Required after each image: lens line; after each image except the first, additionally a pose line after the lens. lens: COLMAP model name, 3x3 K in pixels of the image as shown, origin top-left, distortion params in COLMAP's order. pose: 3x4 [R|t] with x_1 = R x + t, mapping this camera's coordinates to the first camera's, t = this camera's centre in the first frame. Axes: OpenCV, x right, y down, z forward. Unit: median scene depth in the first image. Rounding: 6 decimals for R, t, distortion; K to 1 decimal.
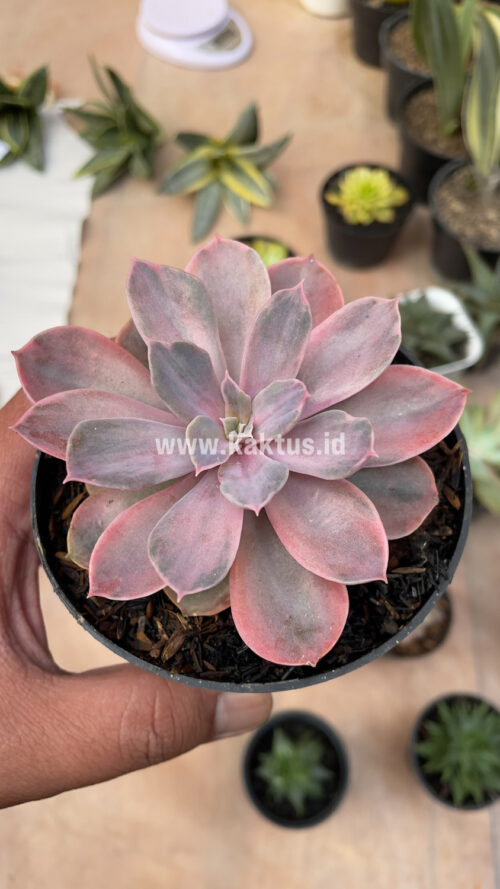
lens RADIAL K [[701.6, 0, 253.1], [0, 701.6, 443.6], [0, 0, 1]] dist [0.003980, -0.000929]
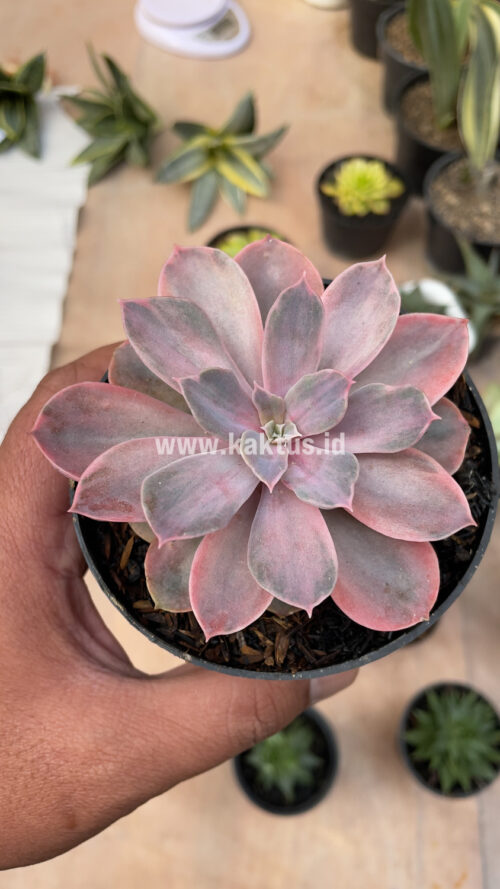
lens RADIAL K [[692.8, 0, 251.0], [0, 692.8, 438.2], [0, 0, 1]] dist [0.005848, 0.000569]
pose [[0.933554, -0.337359, 0.121100, -0.182747], [0.325924, 0.939560, 0.104880, -0.128328], [-0.149163, -0.058441, 0.987084, 0.020628]]
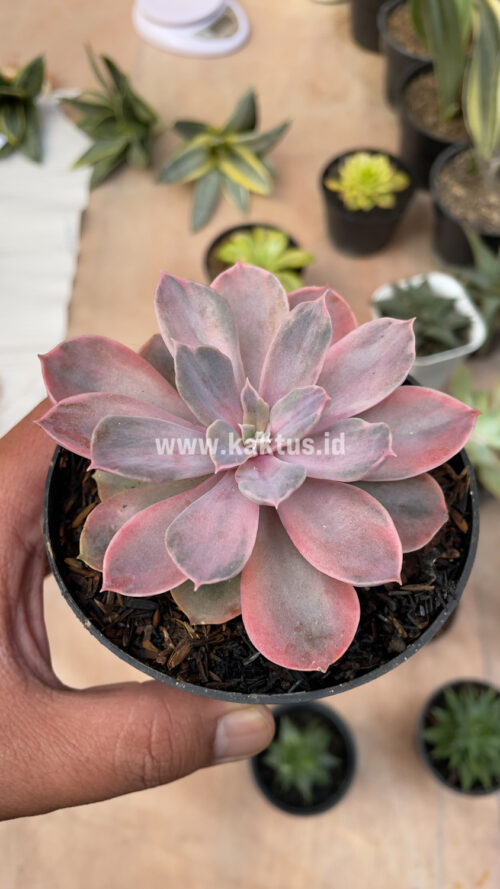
lens RADIAL K [[701.6, 0, 253.1], [0, 701.6, 443.6], [0, 0, 1]] dist [0.003980, -0.000929]
pose [[0.998979, 0.042971, 0.013933, -0.038523], [-0.041194, 0.993140, -0.109431, 0.101617], [-0.018540, 0.108745, 0.993897, -0.018095]]
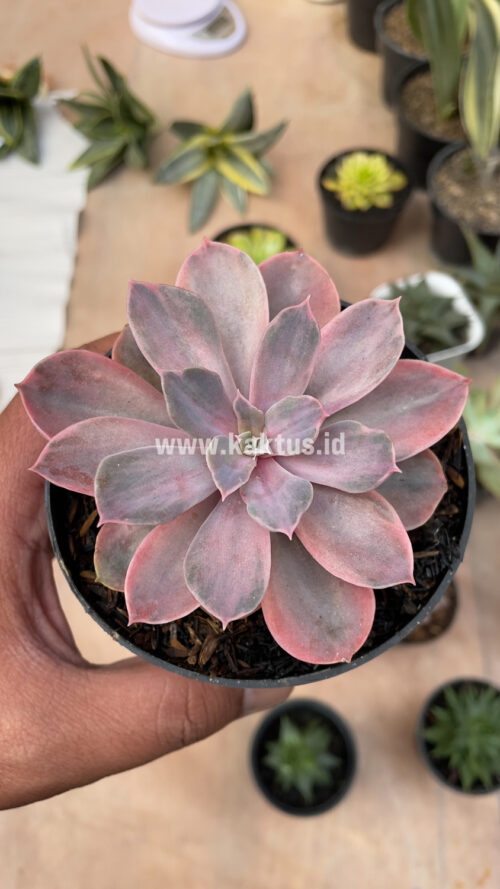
lens RADIAL K [[701.6, 0, 253.1], [0, 701.6, 443.6], [0, 0, 1]] dist [0.003980, -0.000929]
pose [[0.993519, -0.099803, 0.054395, -0.076312], [0.093179, 0.989208, 0.113067, -0.134491], [-0.065092, -0.107266, 0.992097, -0.009636]]
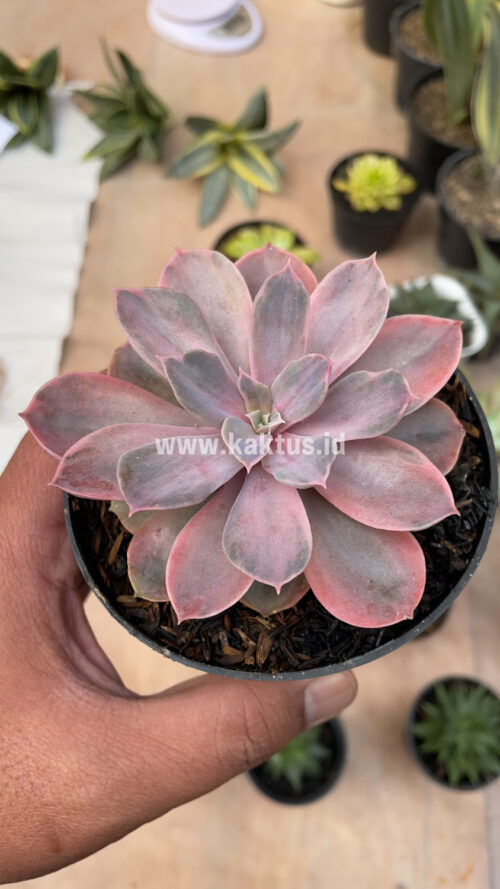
lens RADIAL K [[693.3, 0, 246.8], [0, 693.3, 442.9], [0, 0, 1]] dist [-0.005431, -0.005443]
pose [[0.951728, -0.294855, 0.085287, -0.140249], [0.297208, 0.954678, -0.016058, 0.018347], [-0.076687, 0.040630, 0.996227, 0.008040]]
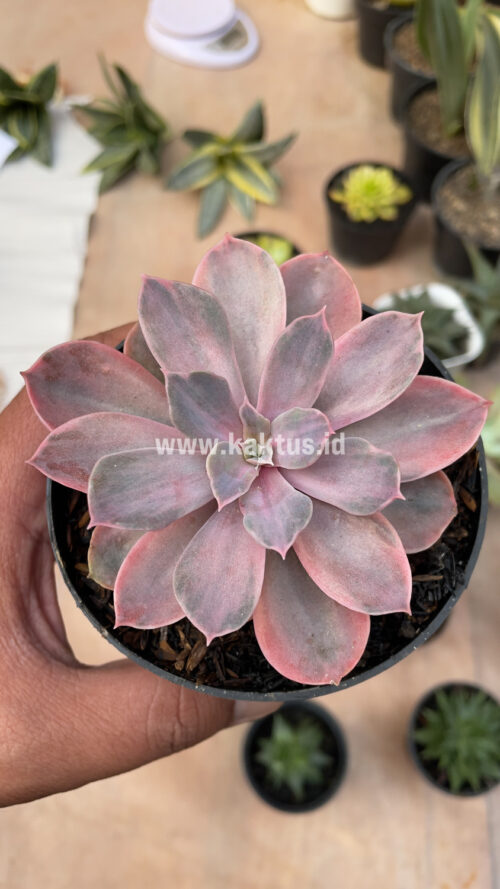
lens RADIAL K [[696.6, 0, 250.9], [0, 696.6, 440.7], [0, 0, 1]] dist [0.009311, 0.008975]
pose [[0.999740, -0.021138, 0.008569, -0.038050], [0.019797, 0.990746, 0.134275, -0.166832], [-0.011328, -0.134070, 0.990907, 0.031428]]
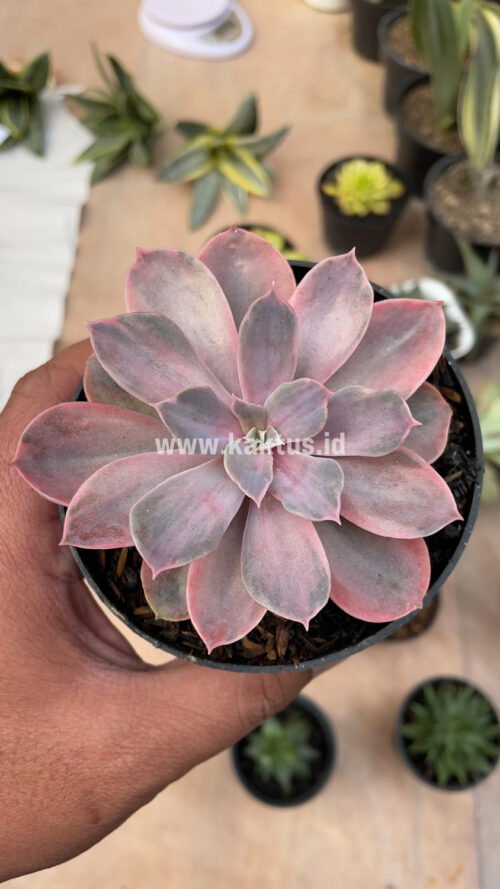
lens RADIAL K [[692.8, 0, 251.0], [0, 692.8, 438.2], [0, 0, 1]] dist [0.005848, 0.000569]
pose [[0.896659, -0.432249, 0.095728, -0.129767], [0.405828, 0.888907, 0.212479, -0.236729], [-0.176938, -0.151672, 0.972465, 0.035694]]
